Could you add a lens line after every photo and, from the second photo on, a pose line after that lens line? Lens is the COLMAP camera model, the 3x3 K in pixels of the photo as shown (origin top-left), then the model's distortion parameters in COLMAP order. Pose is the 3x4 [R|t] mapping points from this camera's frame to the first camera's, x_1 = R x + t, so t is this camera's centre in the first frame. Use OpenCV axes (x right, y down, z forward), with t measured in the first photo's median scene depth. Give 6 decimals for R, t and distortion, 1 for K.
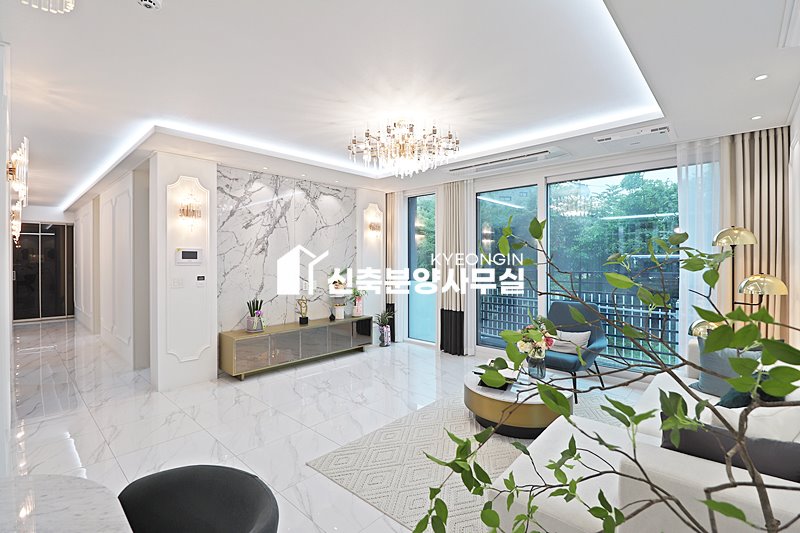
lens RADIAL K [[369.7, 0, 406.3], [0, 369.7, 261.3], [0, 0, 1]] dist [-0.016941, -0.004710]
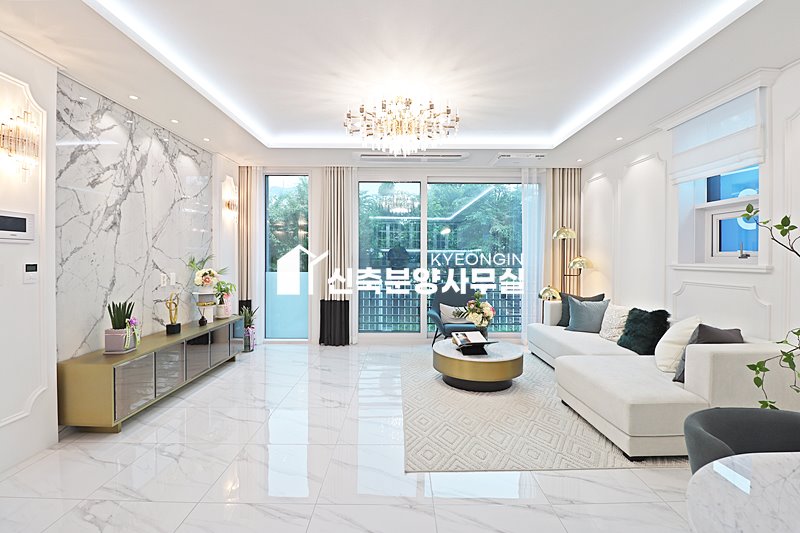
lens RADIAL K [[369.7, 0, 406.8], [0, 369.7, 260.7], [0, 0, 1]] dist [-0.016941, -0.004710]
pose [[0.731028, -0.002575, 0.682343, -0.435092], [-0.001738, 0.999983, 0.005636, 0.026589], [-0.682346, -0.005306, 0.731010, 0.190497]]
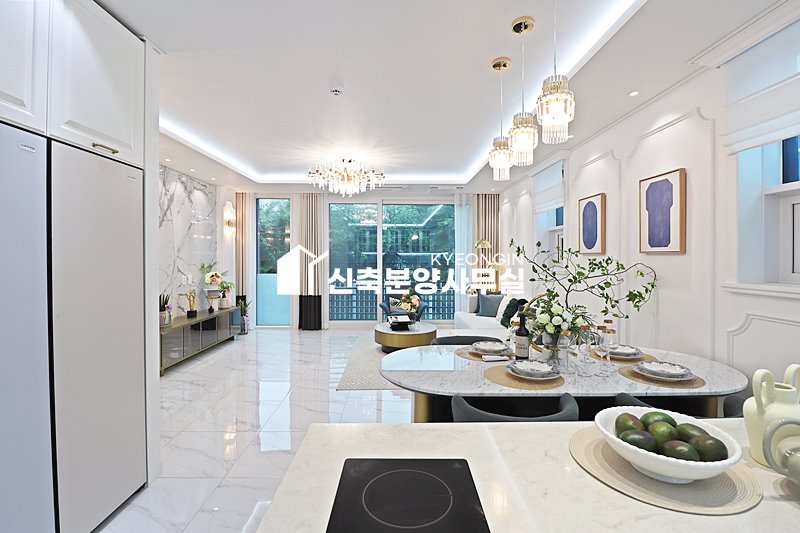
lens RADIAL K [[369.7, 0, 407.5], [0, 369.7, 258.7], [0, 0, 1]] dist [-0.016941, -0.004710]
pose [[0.718081, -0.001346, 0.695959, -0.561423], [0.001145, 0.999999, 0.000753, 0.009276], [-0.695959, 0.000256, 0.718081, -0.135513]]
